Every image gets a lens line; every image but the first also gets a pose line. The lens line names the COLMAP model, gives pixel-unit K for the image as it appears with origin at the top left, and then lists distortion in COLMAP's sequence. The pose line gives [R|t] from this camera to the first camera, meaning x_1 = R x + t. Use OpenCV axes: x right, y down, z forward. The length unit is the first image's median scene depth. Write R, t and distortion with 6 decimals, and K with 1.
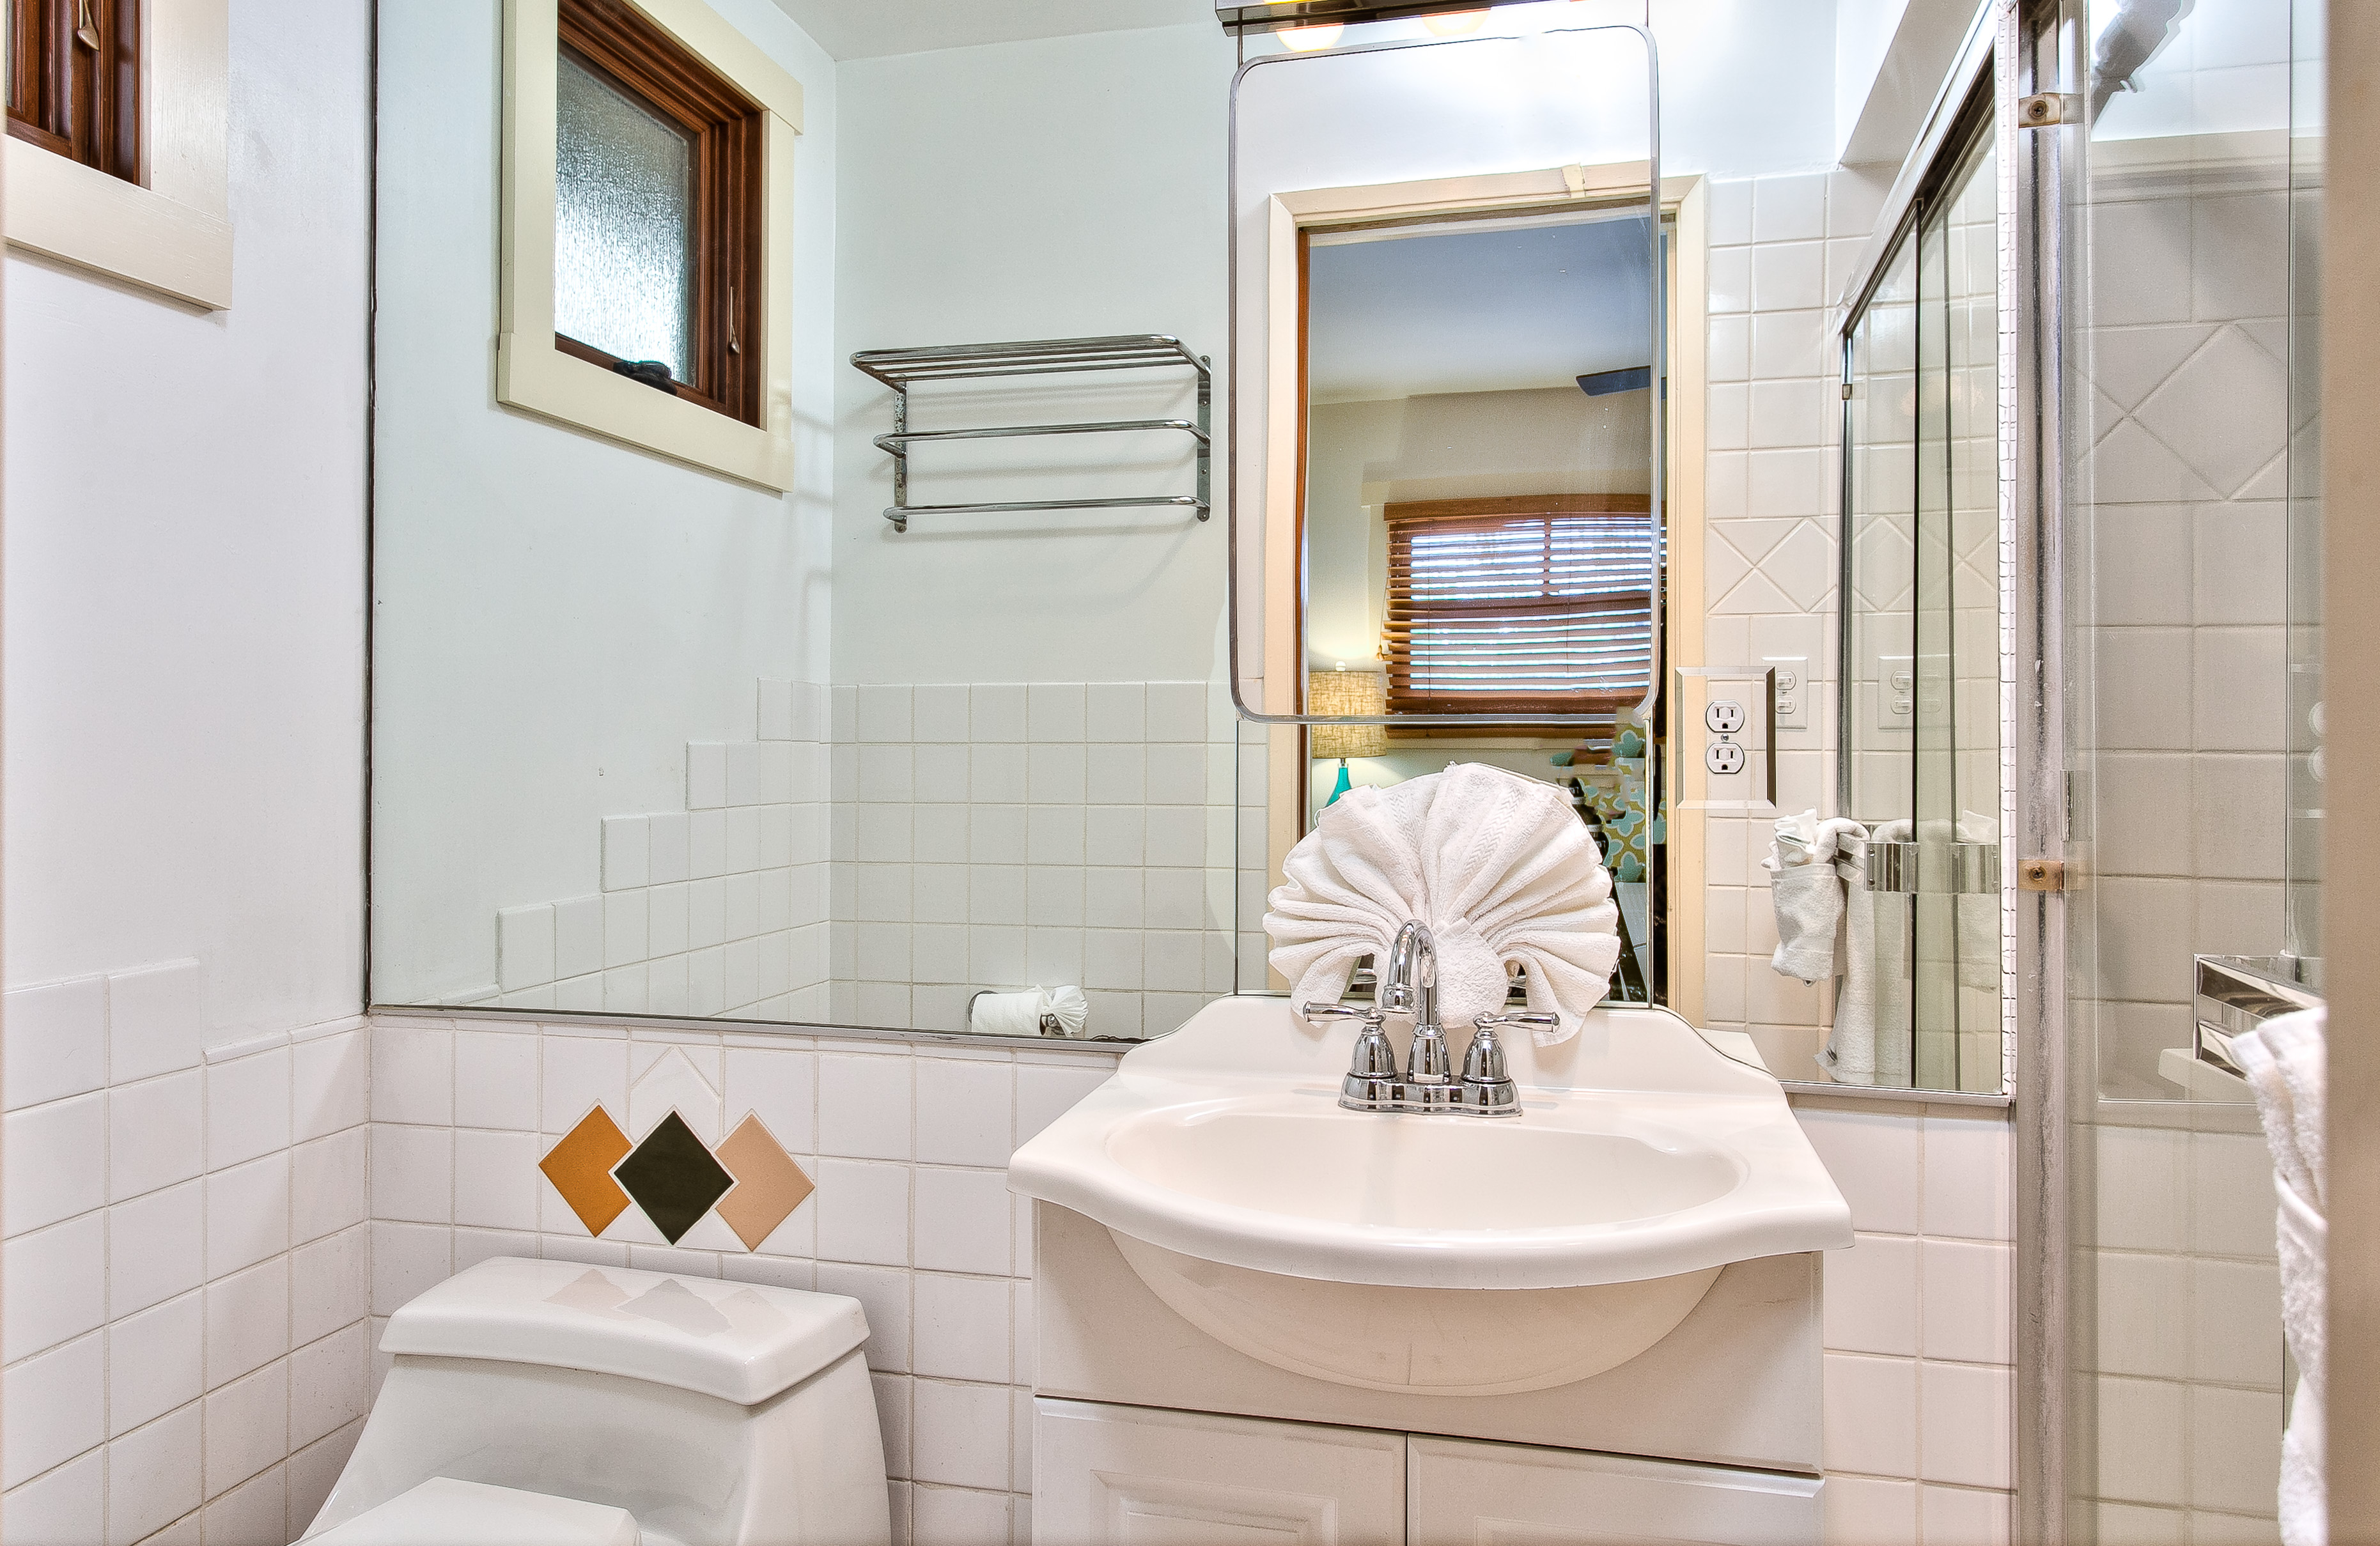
lens RADIAL K [[1575.8, 0, 1190.4], [0, 1575.8, 736.7], [0, 0, 1]] dist [-0.000001, 0.000065]
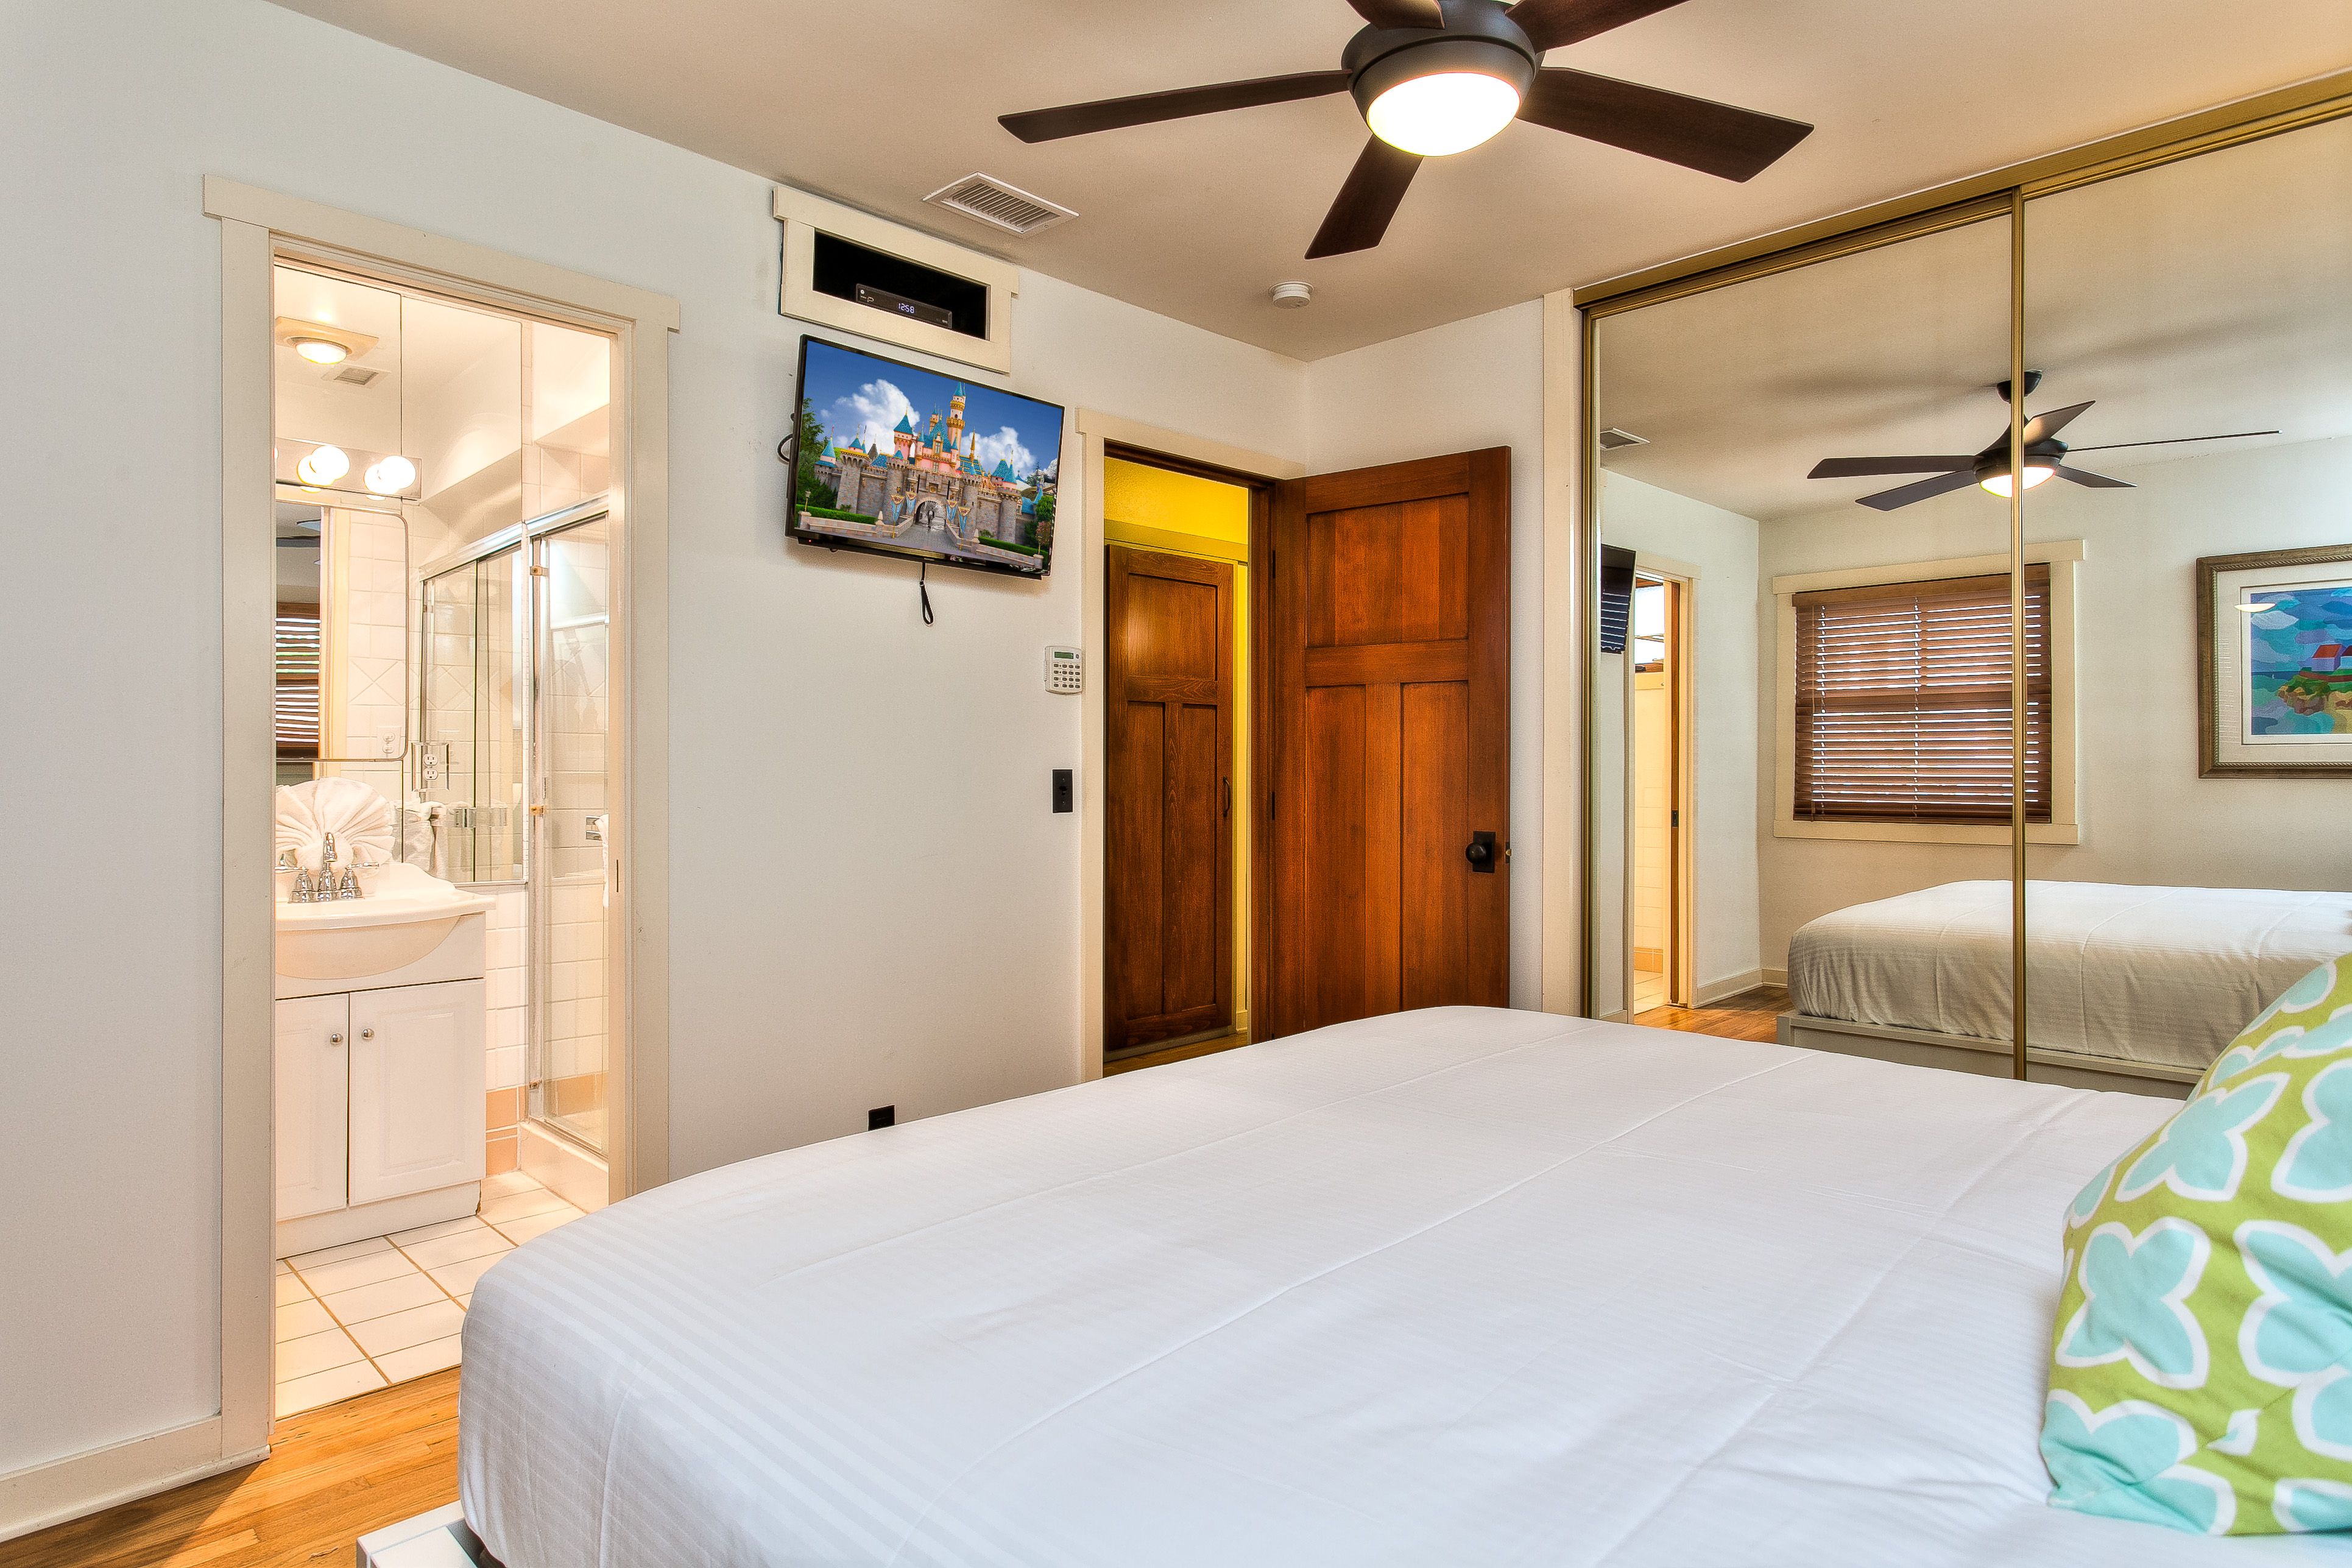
lens RADIAL K [[1293.6, 0, 1176.0], [0, 1293.6, 784.0], [0, 0, 1]] dist [0.001351, 0.000193]
pose [[0.524849, -0.011915, 0.851112, -0.994851], [-0.003408, 0.999865, 0.016099, -0.011998], [-0.851189, -0.011350, 0.524737, -1.461019]]
